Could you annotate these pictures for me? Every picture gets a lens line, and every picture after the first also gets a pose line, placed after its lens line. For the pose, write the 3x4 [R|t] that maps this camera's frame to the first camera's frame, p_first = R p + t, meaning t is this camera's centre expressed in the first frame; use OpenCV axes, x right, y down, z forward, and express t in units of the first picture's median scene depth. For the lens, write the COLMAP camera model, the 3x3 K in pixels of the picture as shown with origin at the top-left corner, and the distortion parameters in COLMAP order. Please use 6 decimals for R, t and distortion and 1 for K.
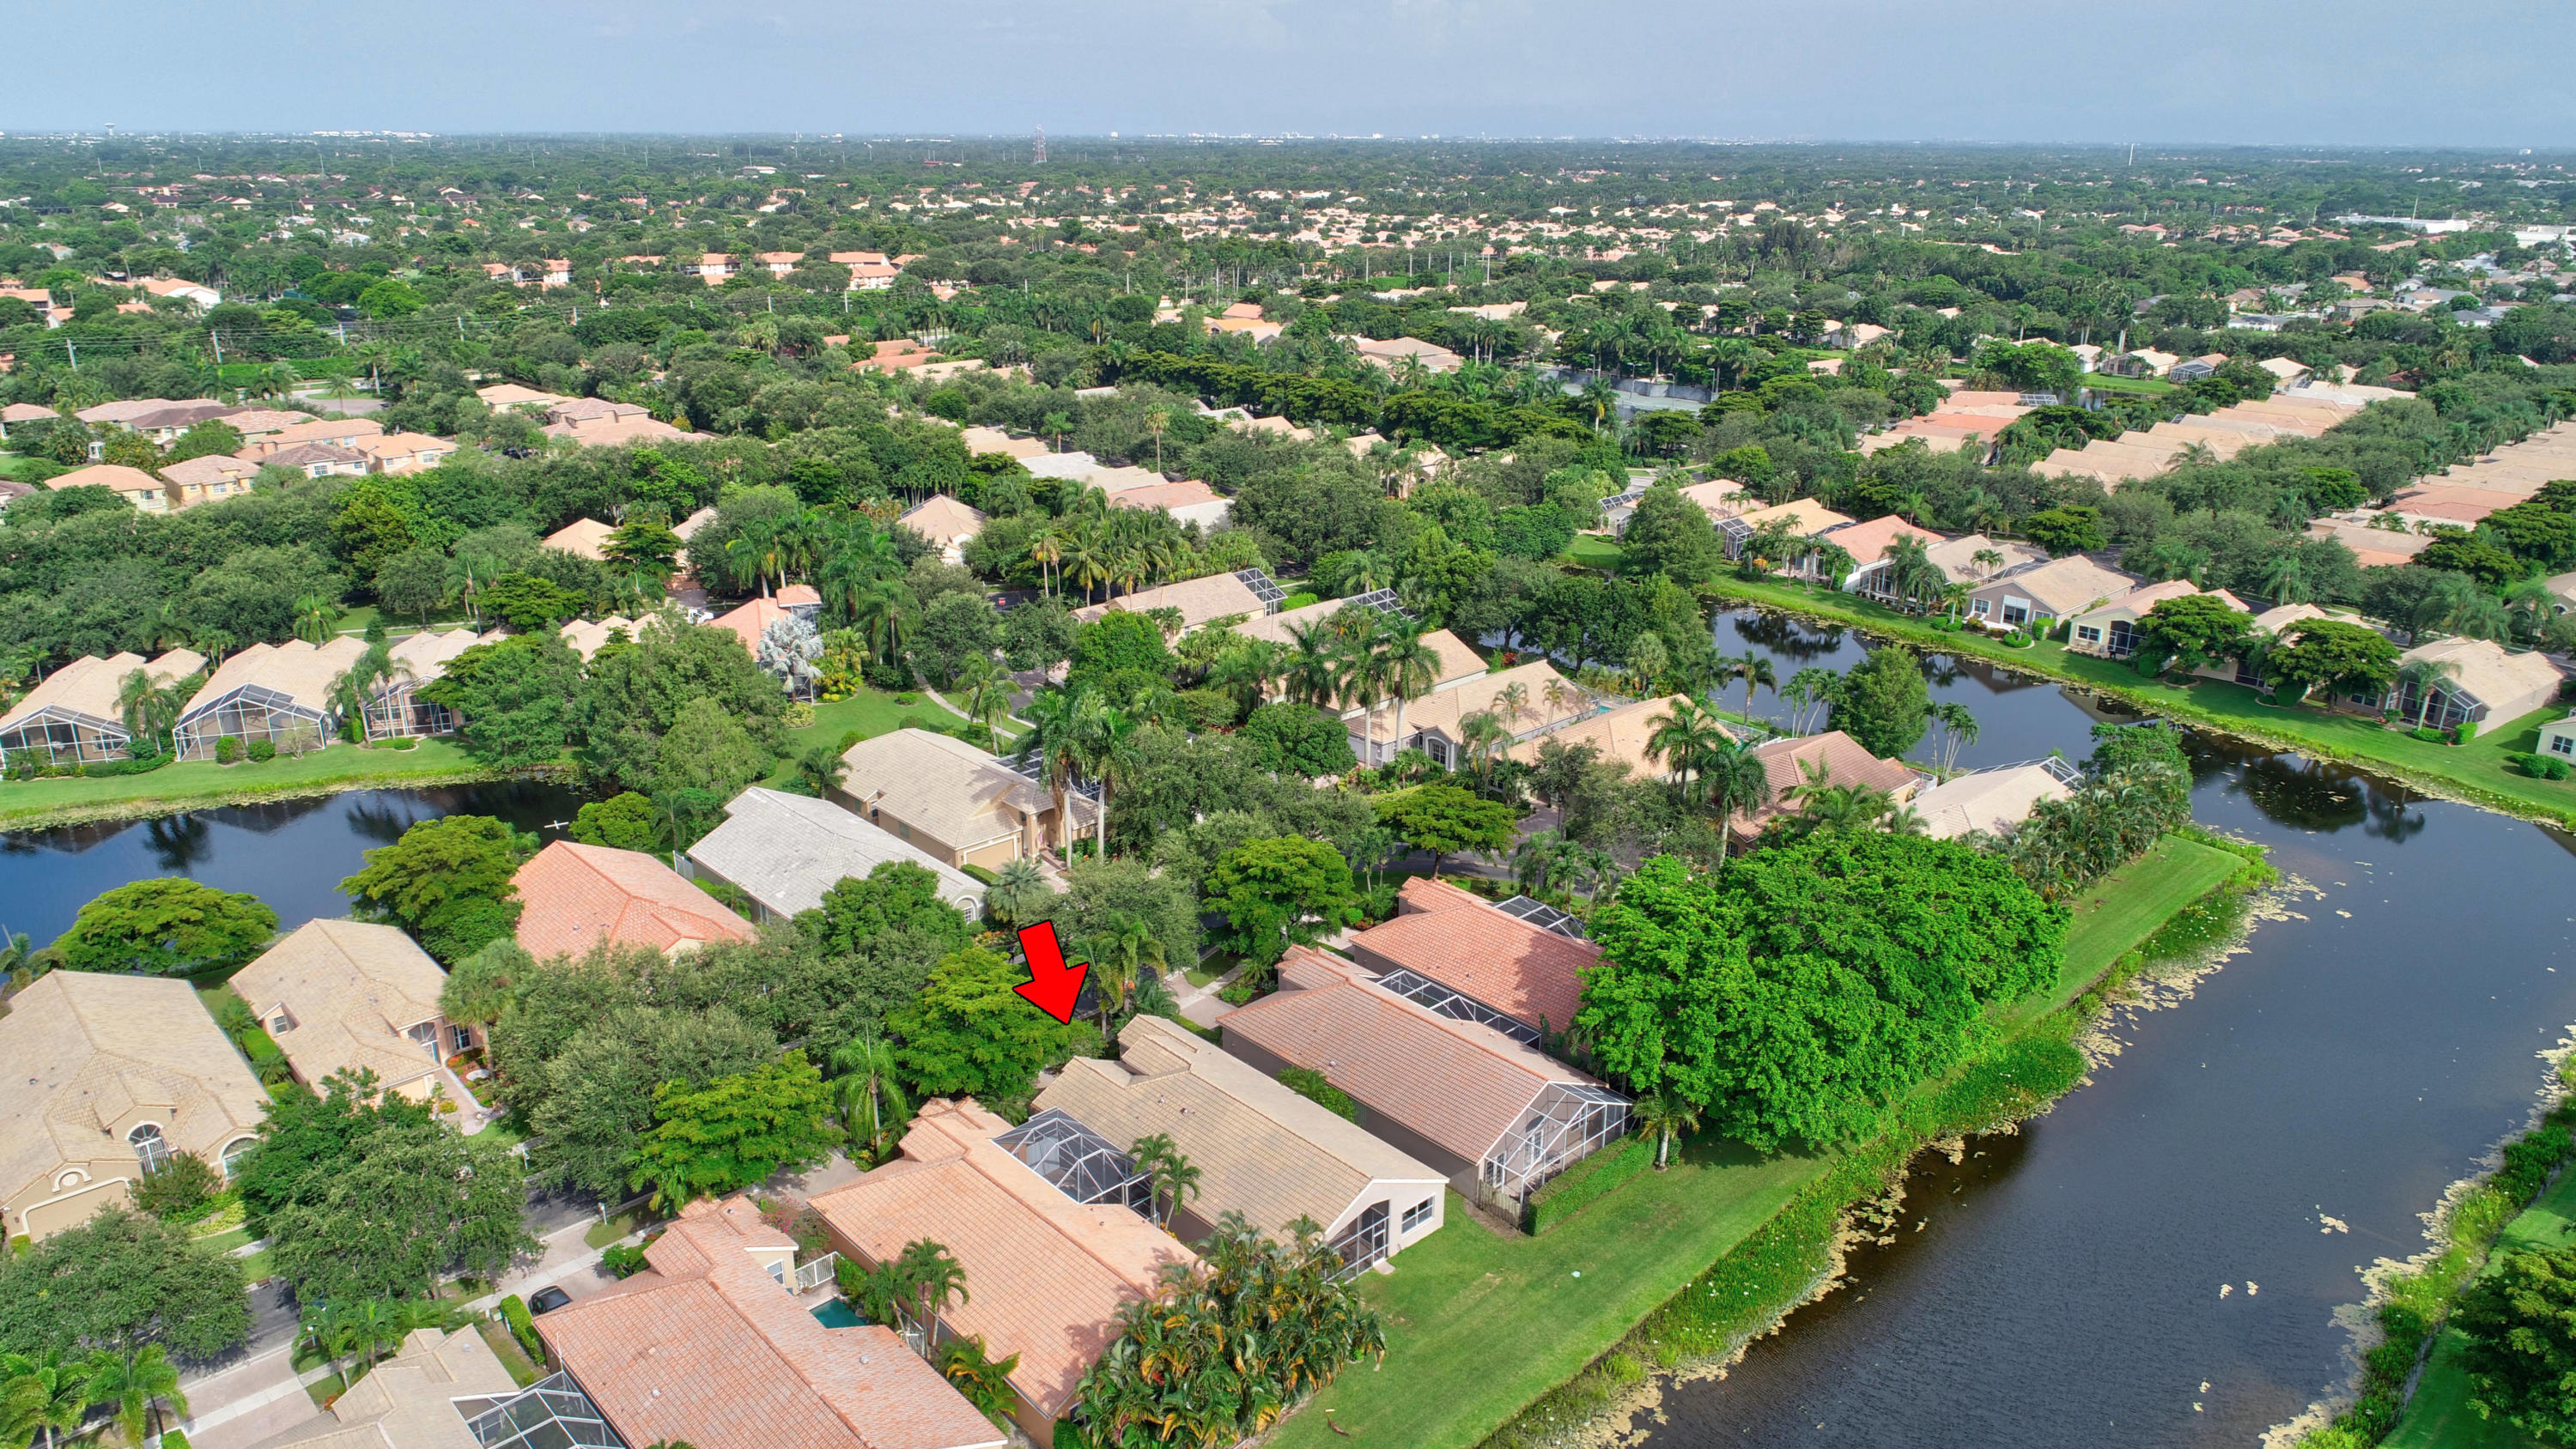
lens RADIAL K [[1720.8, 0, 1287.8], [0, 1720.8, 736.1], [0, 0, 1]] dist [0.000552, -0.004593]
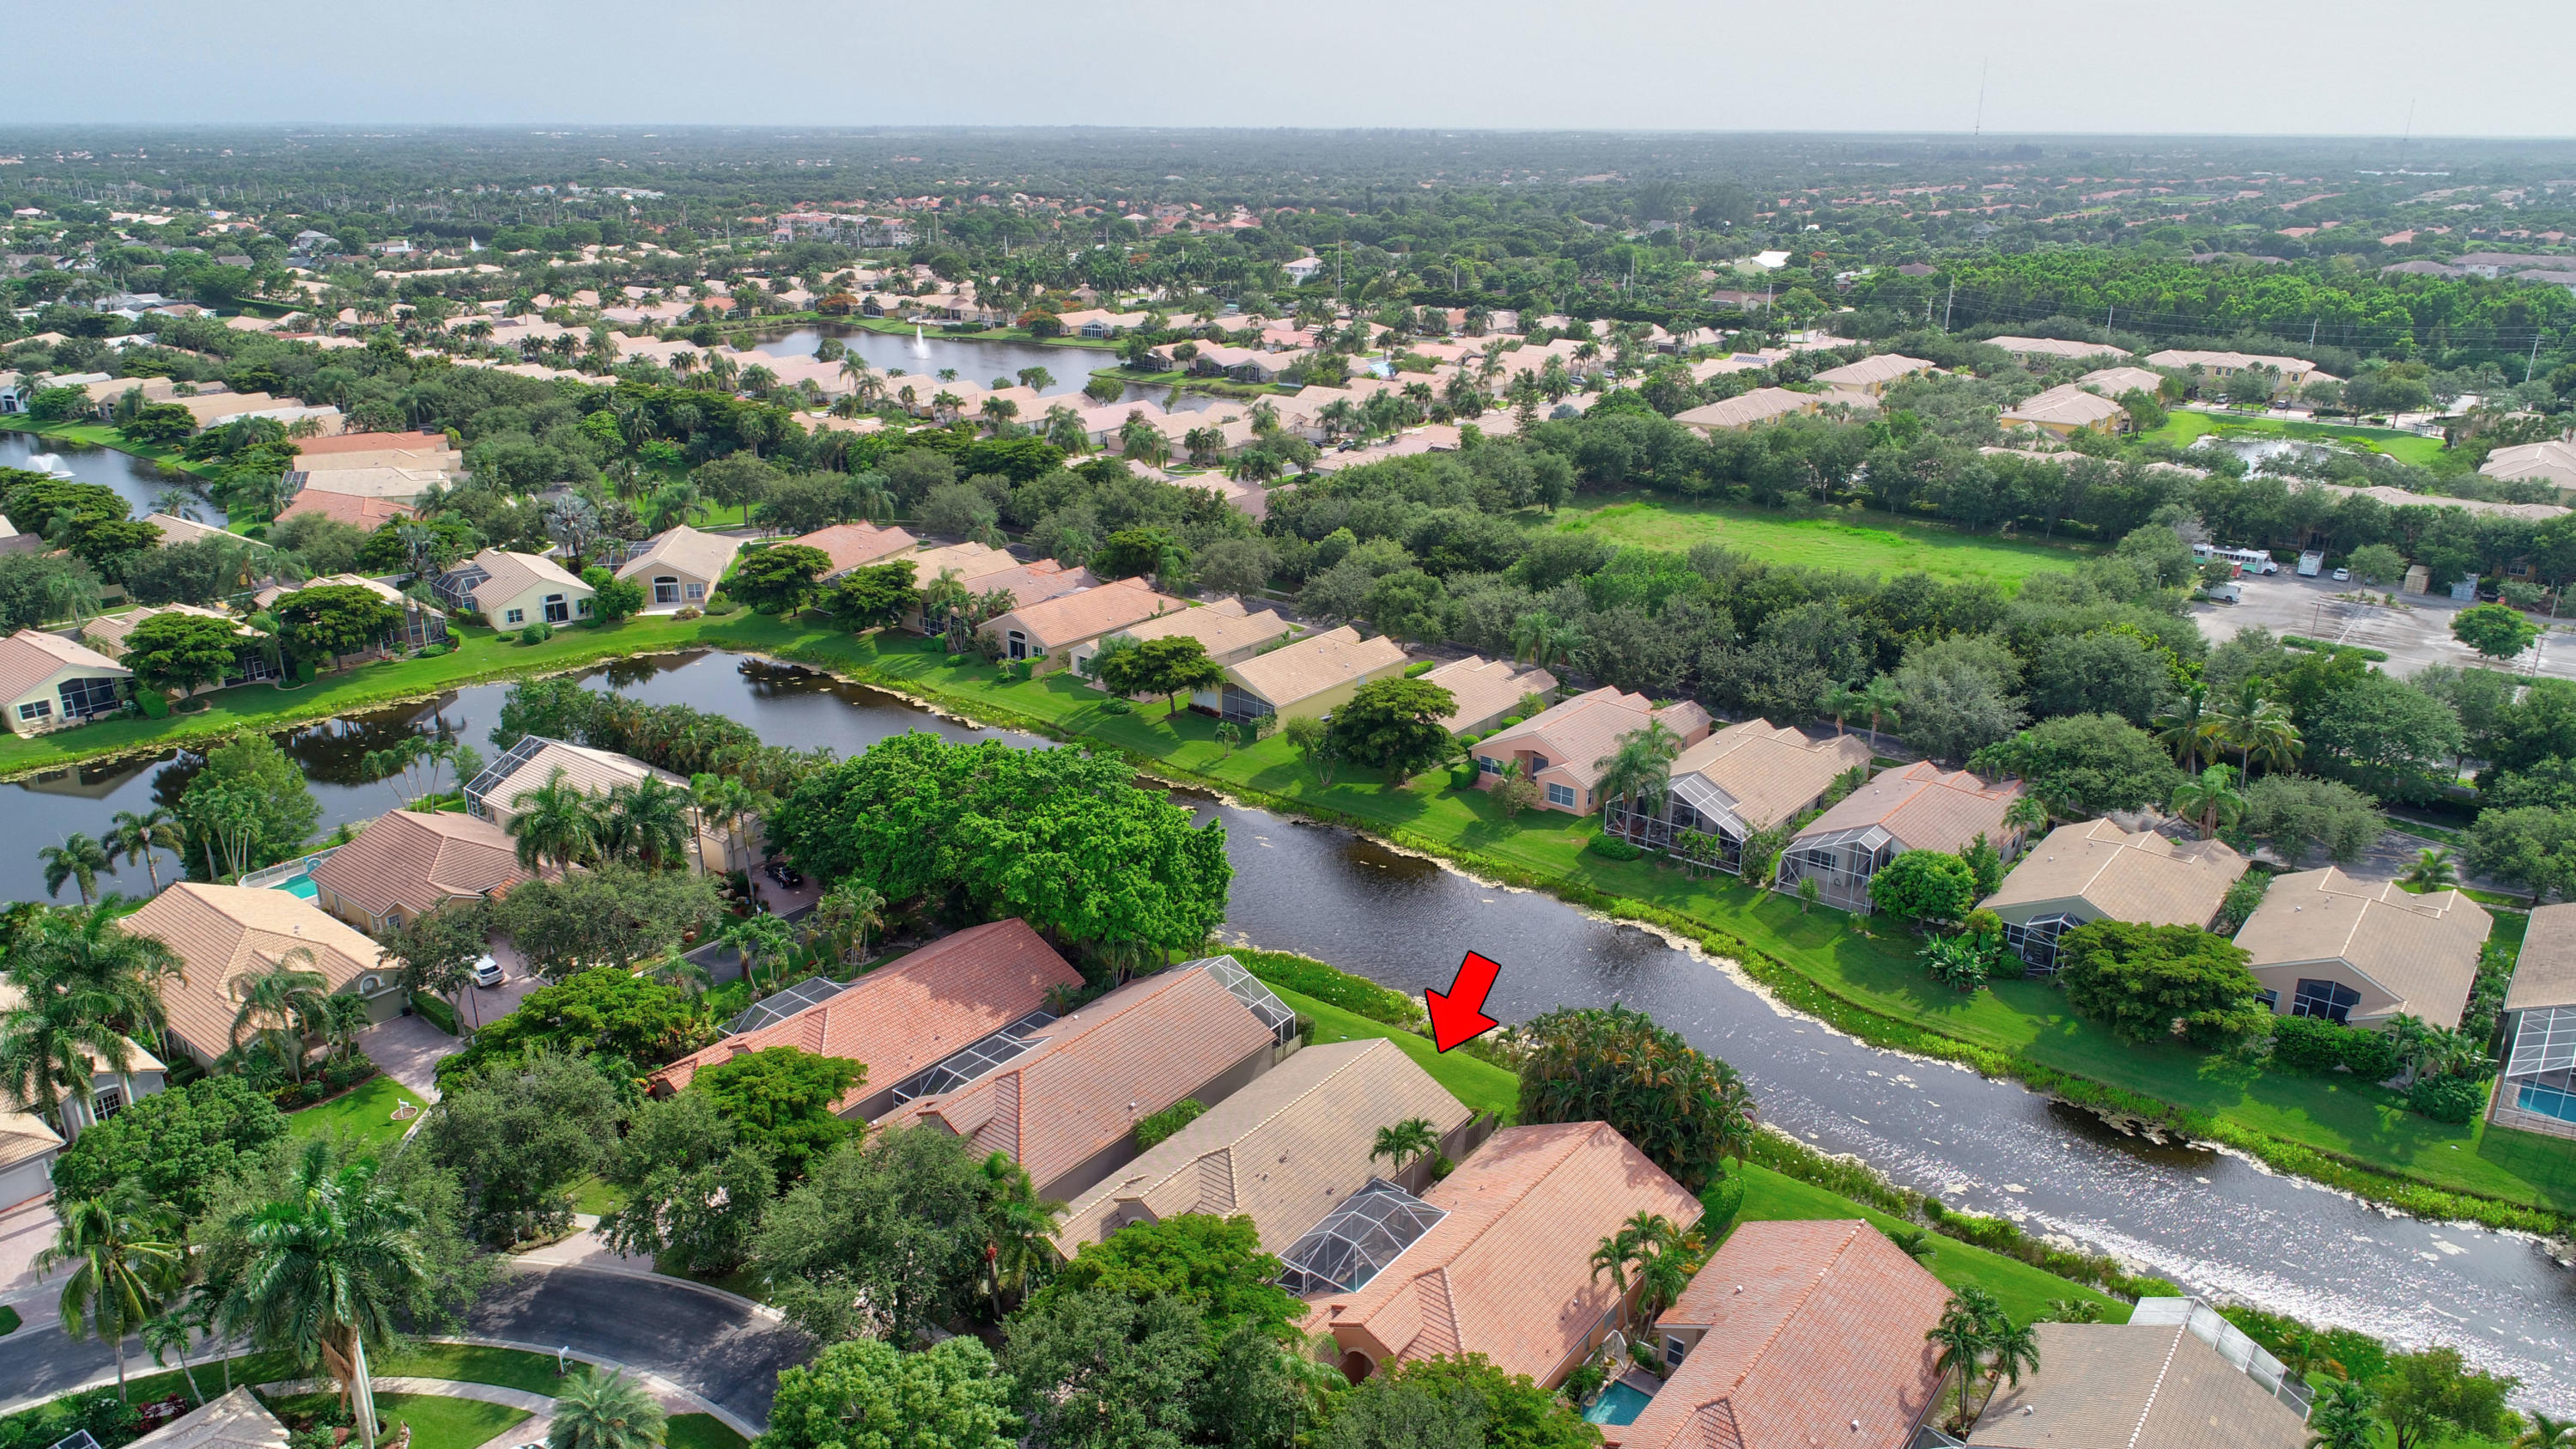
lens RADIAL K [[1721.3, 0, 1285.9], [0, 1721.3, 733.9], [0, 0, 1]] dist [0.000552, -0.004593]
pose [[-0.154941, -0.338316, 0.928189, -0.761719], [0.324124, 0.870122, 0.371257, -0.299309], [-0.933240, 0.358372, -0.025162, 0.827174]]
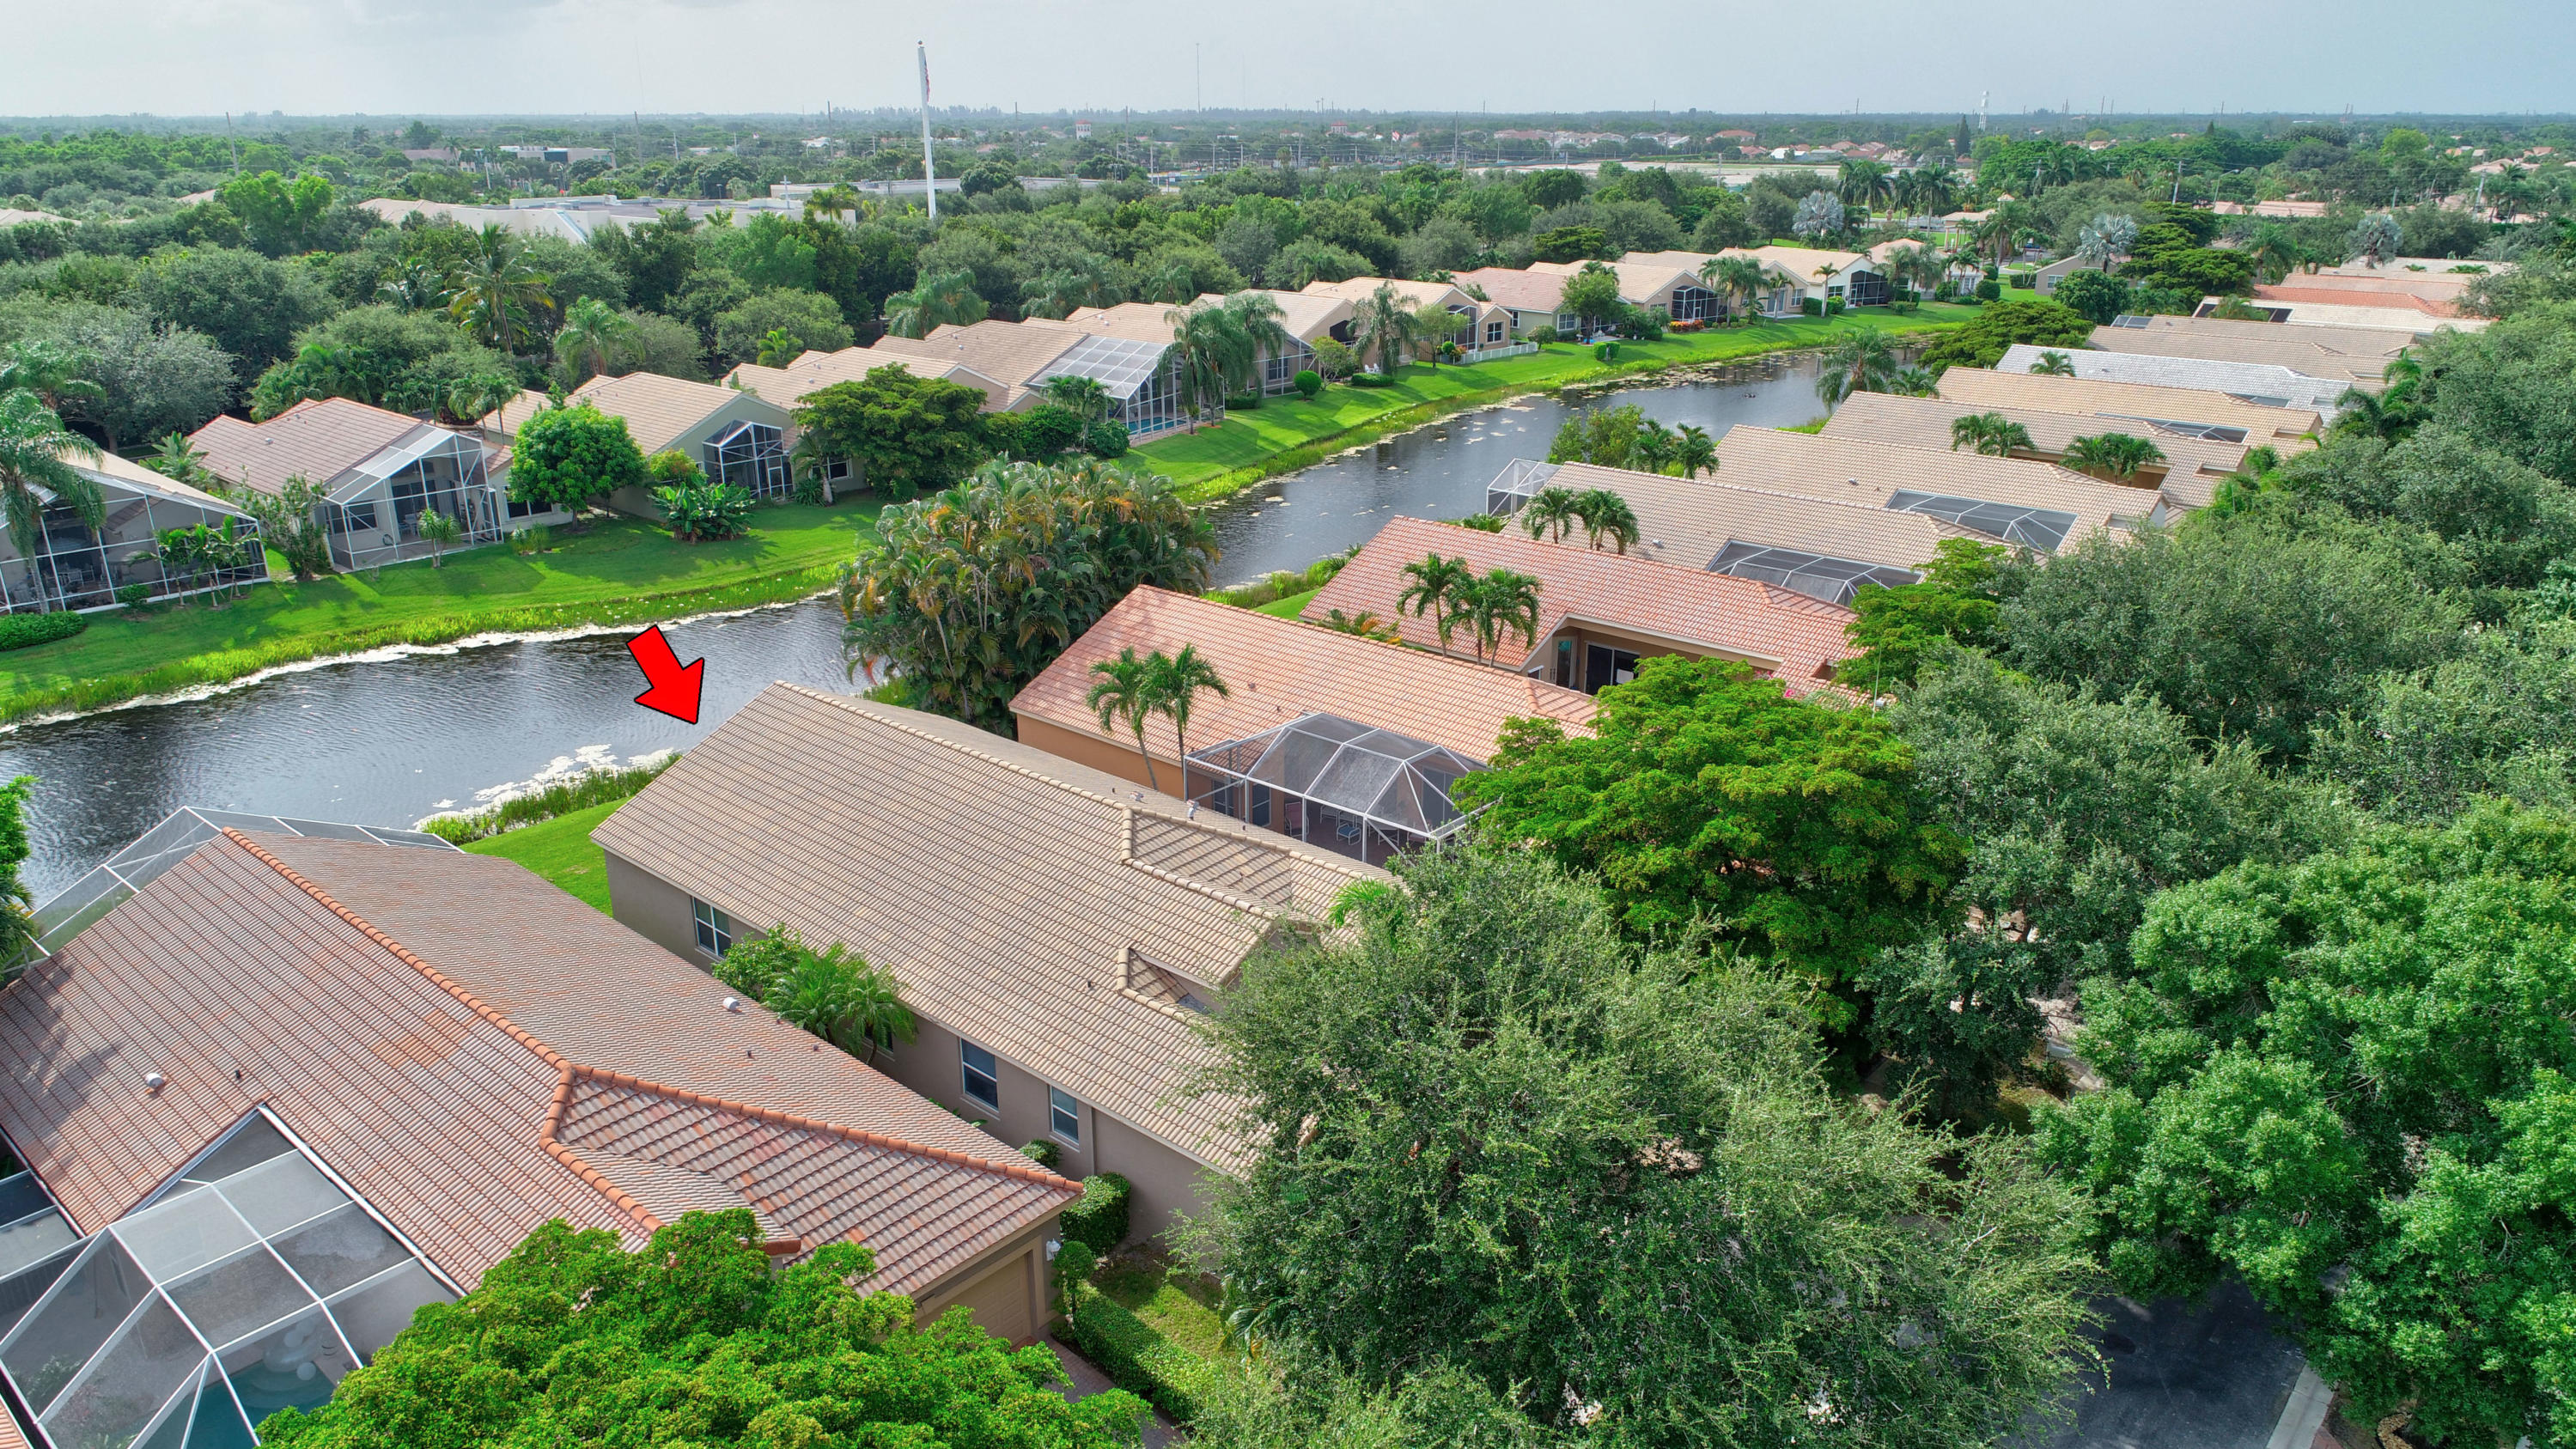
lens RADIAL K [[1721.0, 0, 1287.5], [0, 1721.0, 730.9], [0, 0, 1]] dist [0.000552, -0.004593]
pose [[-0.995457, 0.028613, -0.090813, -0.051581], [-0.035204, 0.775583, 0.630263, -0.070366], [0.088467, 0.630597, -0.771052, 1.179205]]
